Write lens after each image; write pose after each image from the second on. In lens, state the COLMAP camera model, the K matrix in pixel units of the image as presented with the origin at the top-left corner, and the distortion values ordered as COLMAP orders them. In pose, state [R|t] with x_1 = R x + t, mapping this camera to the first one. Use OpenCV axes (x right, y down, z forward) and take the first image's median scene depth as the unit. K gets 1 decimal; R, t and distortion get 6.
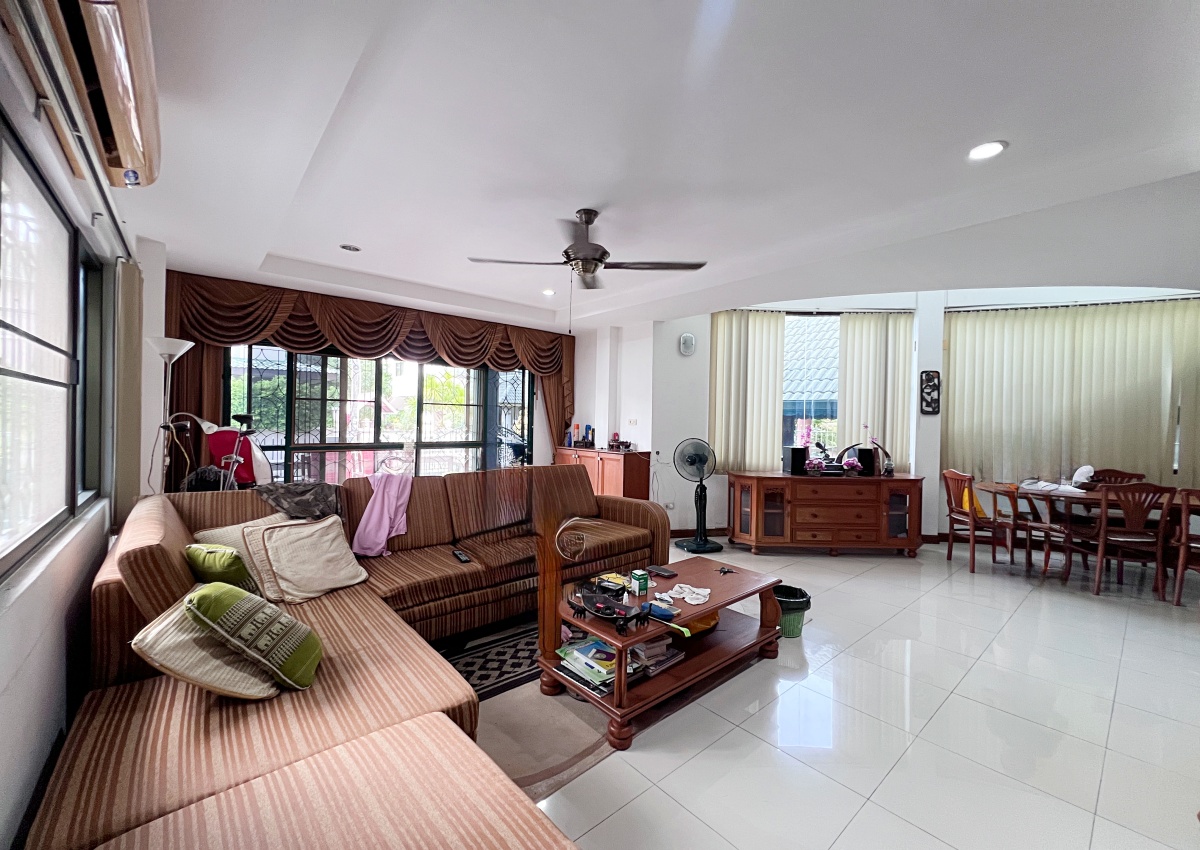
lens RADIAL K [[483.3, 0, 600.0], [0, 483.3, 425.0], [0, 0, 1]] dist [0.054184, 0.000013]
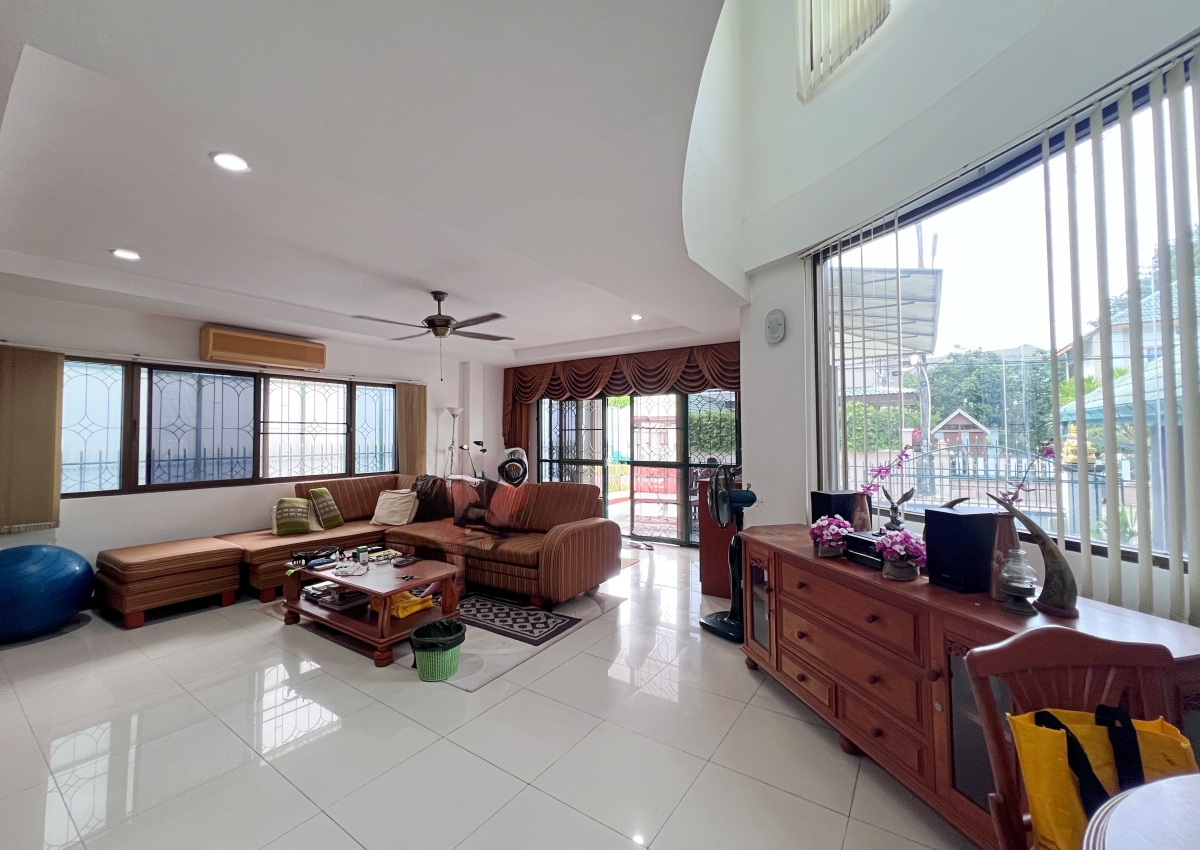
lens RADIAL K [[474.9, 0, 600.0], [0, 474.9, 425.0], [0, 0, 1]] dist [-0.000176, 0.000129]
pose [[0.257190, -0.043689, -0.965373, 0.753284], [-0.005884, 0.998888, -0.046773, 0.003126], [0.966343, 0.017710, 0.256647, 0.617107]]
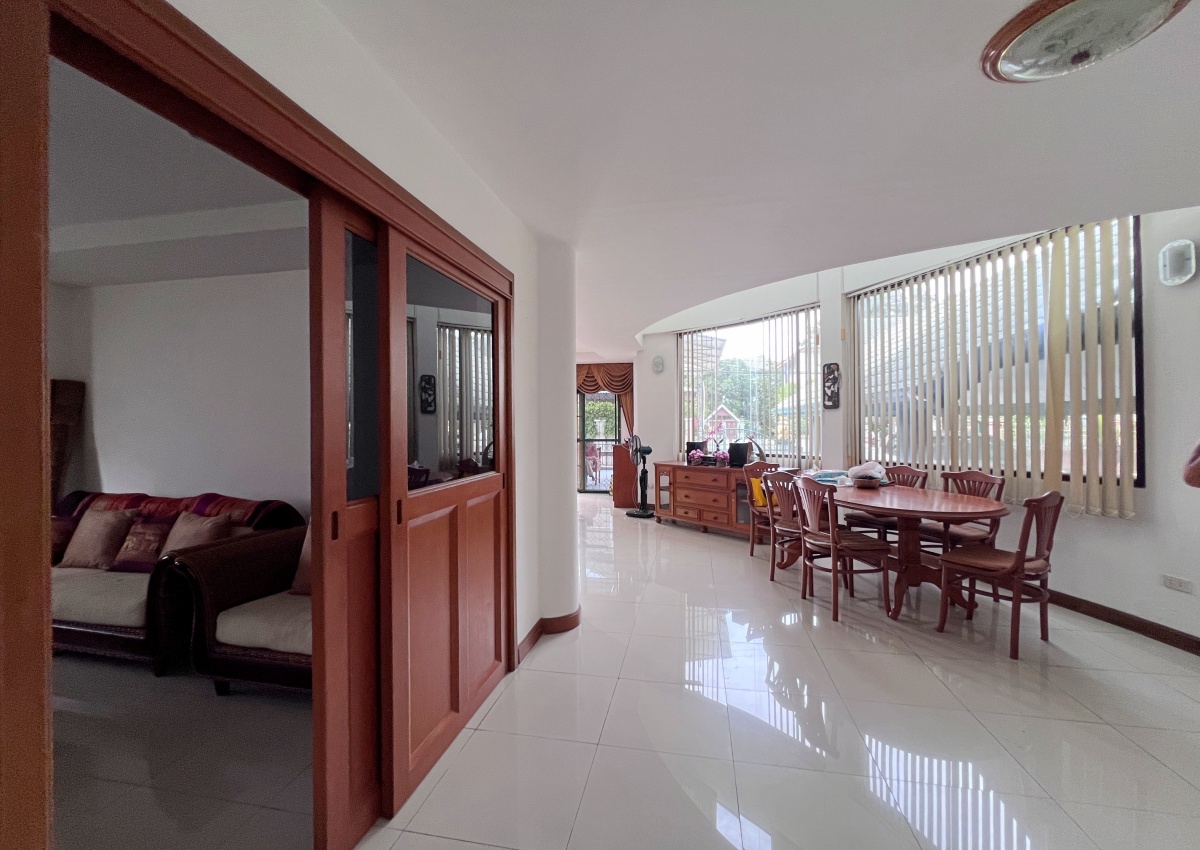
lens RADIAL K [[483.3, 0, 600.0], [0, 483.3, 425.0], [0, 0, 1]] dist [0.054184, 0.000013]
pose [[0.621002, -0.020633, -0.783537, 1.129761], [0.002462, 0.999700, -0.024375, 0.031451], [0.783805, 0.013208, 0.620866, 0.063794]]
